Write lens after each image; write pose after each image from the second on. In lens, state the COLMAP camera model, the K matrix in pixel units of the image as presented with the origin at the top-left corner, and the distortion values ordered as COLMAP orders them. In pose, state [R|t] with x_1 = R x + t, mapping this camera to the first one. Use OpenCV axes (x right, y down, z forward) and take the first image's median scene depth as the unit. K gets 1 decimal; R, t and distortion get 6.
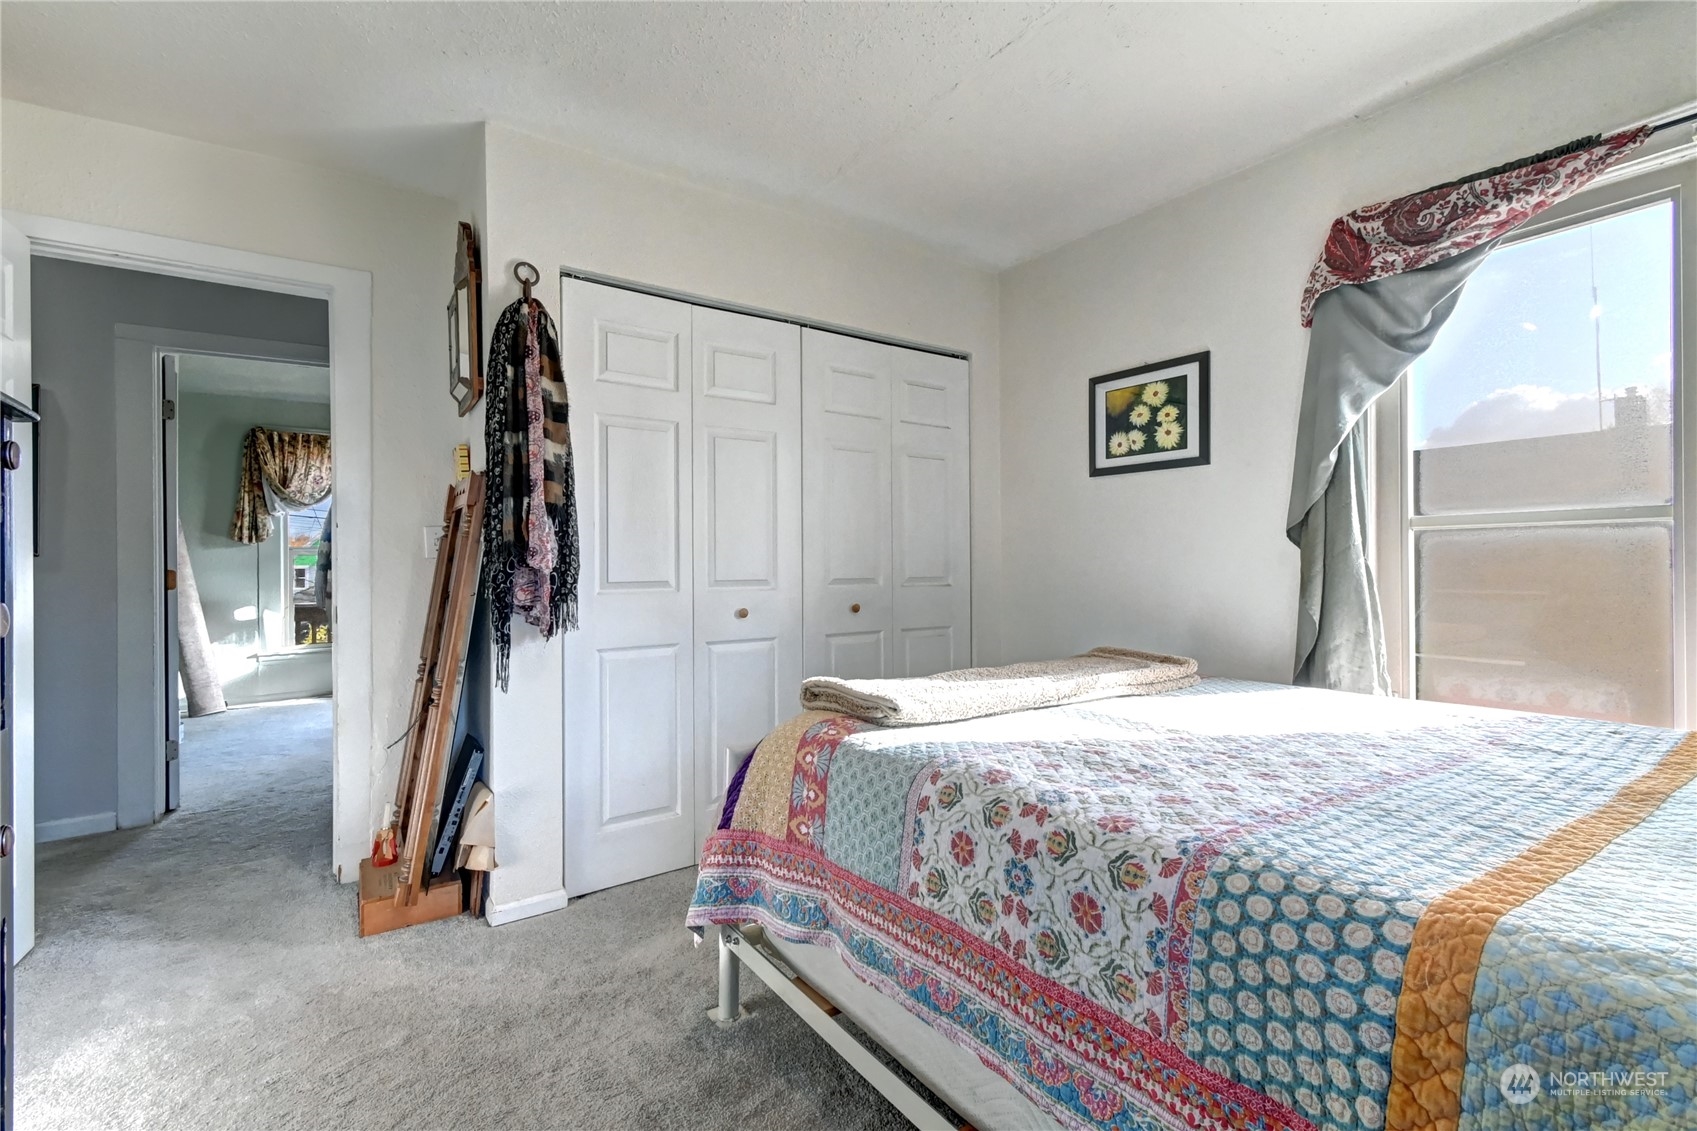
lens RADIAL K [[757.7, 0, 853.6], [0, 757.7, 566.8], [0, 0, 1]] dist [0.002913, 0.000244]
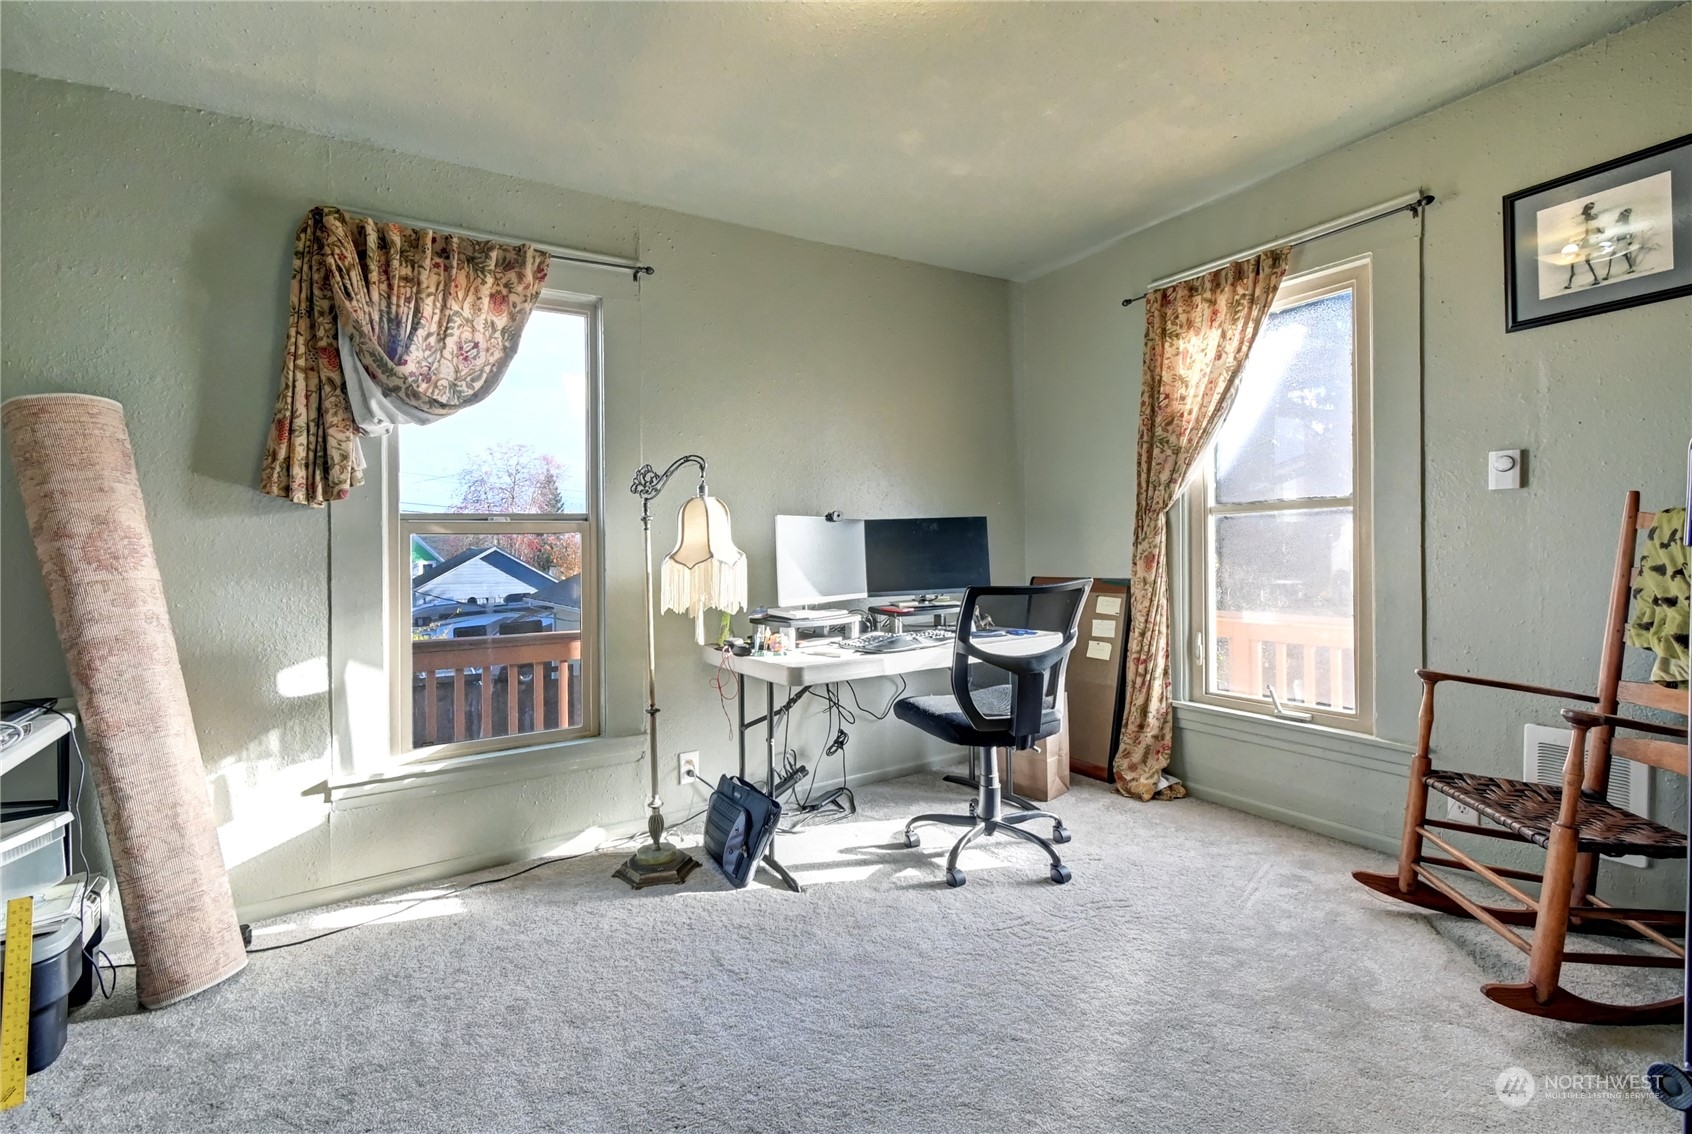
lens RADIAL K [[760.2, 0, 841.2], [0, 760.2, 560.0], [0, 0, 1]] dist [-0.002728, -0.000192]
pose [[0.996914, -0.001834, -0.078478, -0.491853], [0.001870, 0.999998, 0.000385, -0.001668], [0.078477, -0.000530, 0.996916, 0.631726]]
